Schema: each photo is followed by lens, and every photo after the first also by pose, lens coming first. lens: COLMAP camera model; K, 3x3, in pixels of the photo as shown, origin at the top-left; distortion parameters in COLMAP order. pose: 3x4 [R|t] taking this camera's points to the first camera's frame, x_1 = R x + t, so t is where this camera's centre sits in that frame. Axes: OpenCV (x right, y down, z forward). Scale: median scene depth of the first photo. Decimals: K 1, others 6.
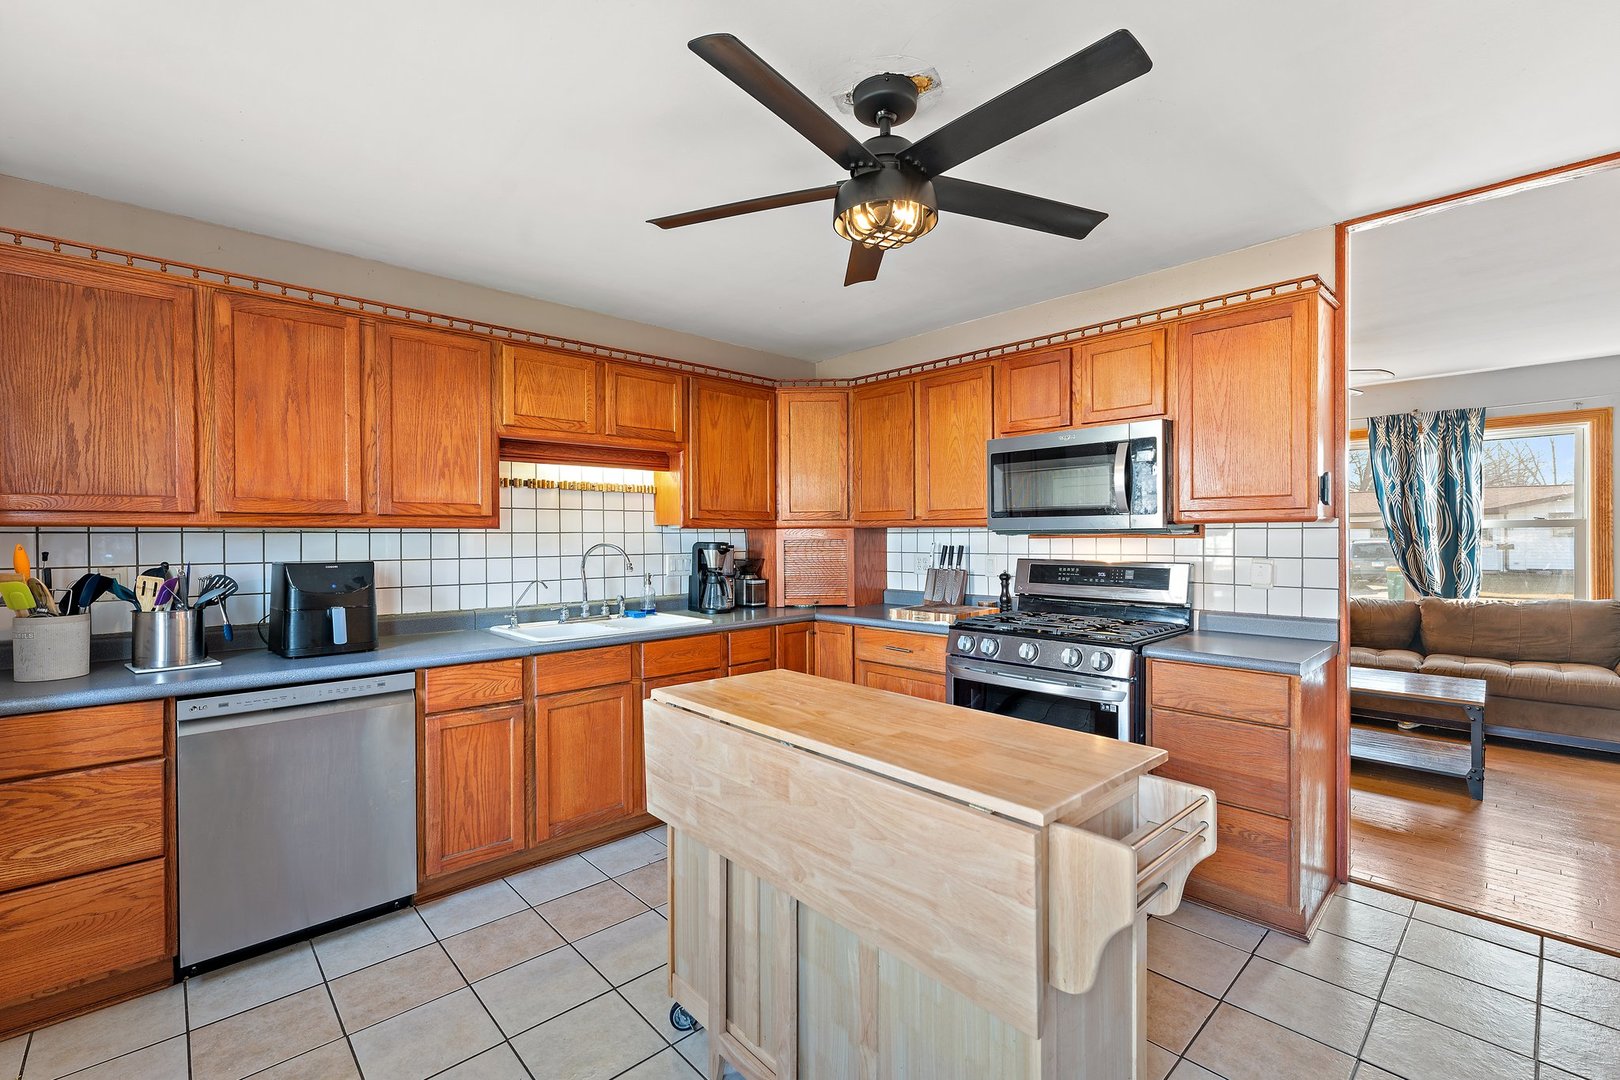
lens RADIAL K [[707.1, 0, 852.6], [0, 707.1, 539.2], [0, 0, 1]] dist [0.000537, 0.000030]
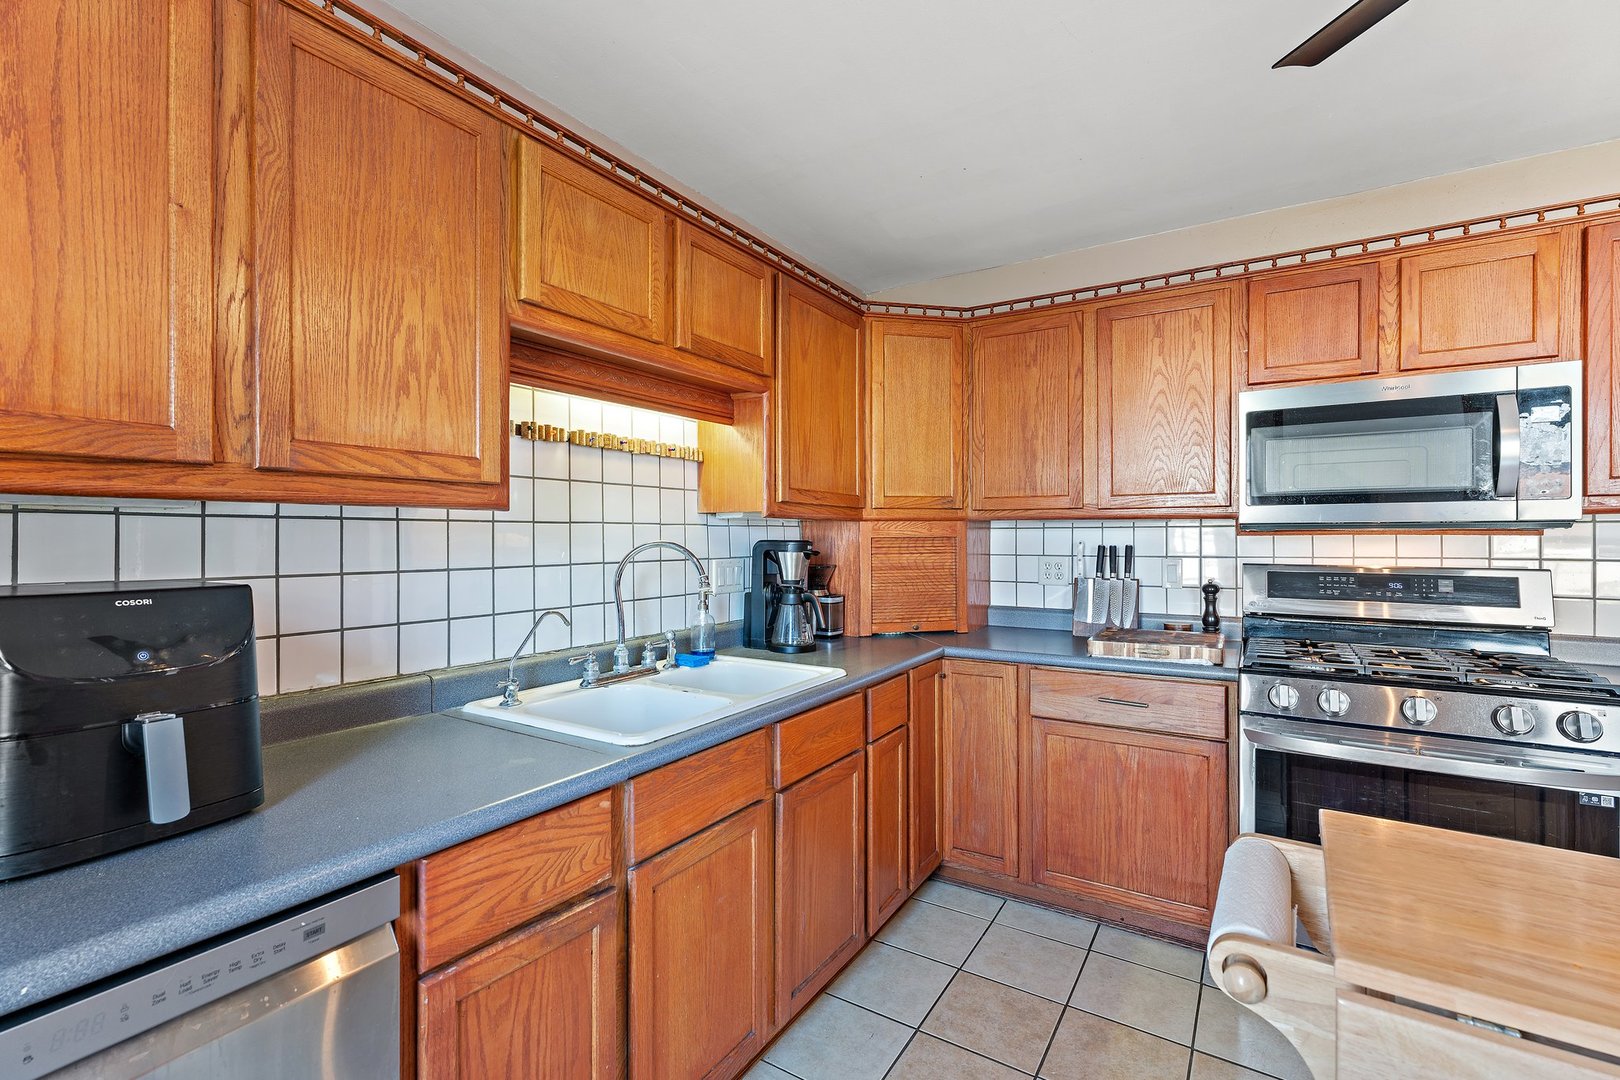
lens RADIAL K [[707.1, 0, 834.6], [0, 707.1, 535.9], [0, 0, 1]] dist [0.000537, 0.000030]
pose [[0.972447, 0.003565, 0.233095, -0.366264], [-0.002184, 0.999979, -0.006183, 0.005005], [-0.233112, 0.005503, 0.972434, 0.436619]]
